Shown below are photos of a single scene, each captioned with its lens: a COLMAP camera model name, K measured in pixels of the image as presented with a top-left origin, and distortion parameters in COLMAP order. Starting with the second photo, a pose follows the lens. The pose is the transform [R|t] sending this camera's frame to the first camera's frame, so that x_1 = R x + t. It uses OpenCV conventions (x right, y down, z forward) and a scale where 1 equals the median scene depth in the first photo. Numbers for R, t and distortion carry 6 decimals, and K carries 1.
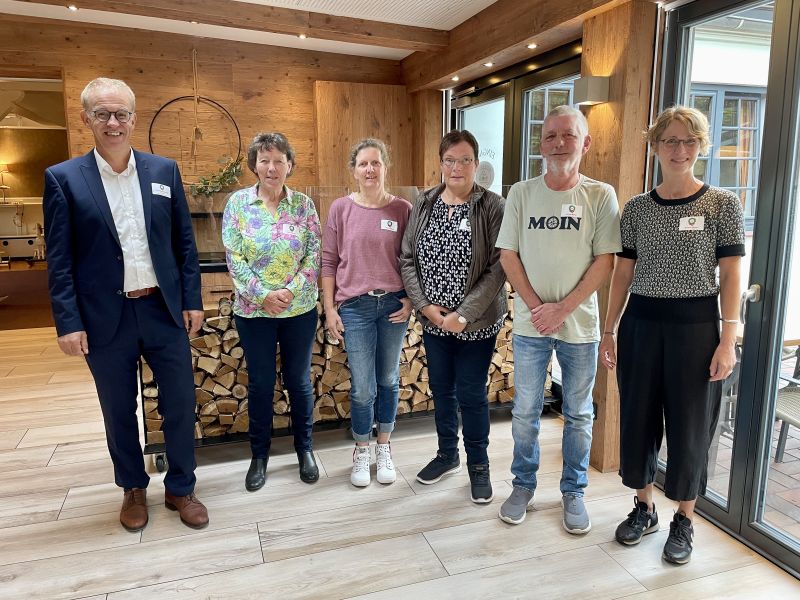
lens RADIAL K [[619.3, 0, 404.0], [0, 619.3, 294.7], [0, 0, 1]] dist [0.067463, -0.092627]
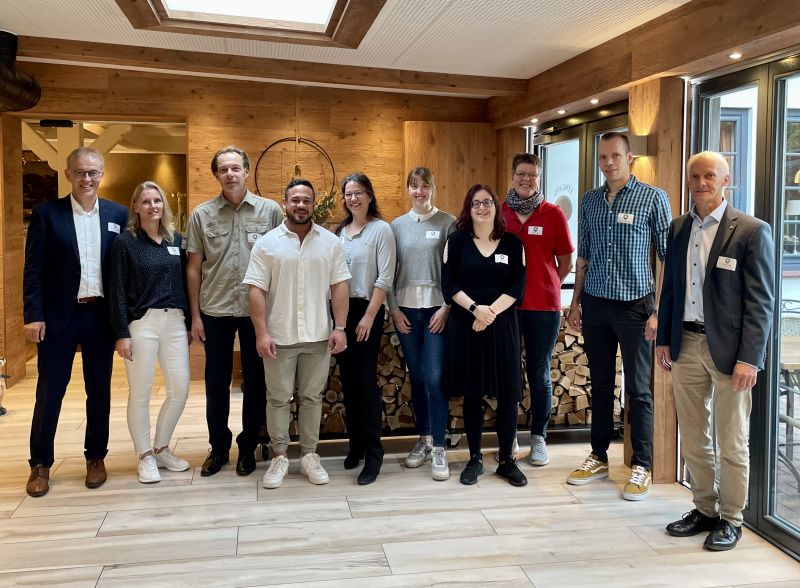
lens RADIAL K [[788.1, 0, 392.3], [0, 788.1, 238.2], [0, 0, 1]] dist [0.039804, 0.000000]
pose [[0.988236, 0.010946, -0.152543, 0.060188], [-0.031046, 0.991026, -0.130015, 0.044090], [0.149751, 0.133222, 0.979707, -0.401603]]
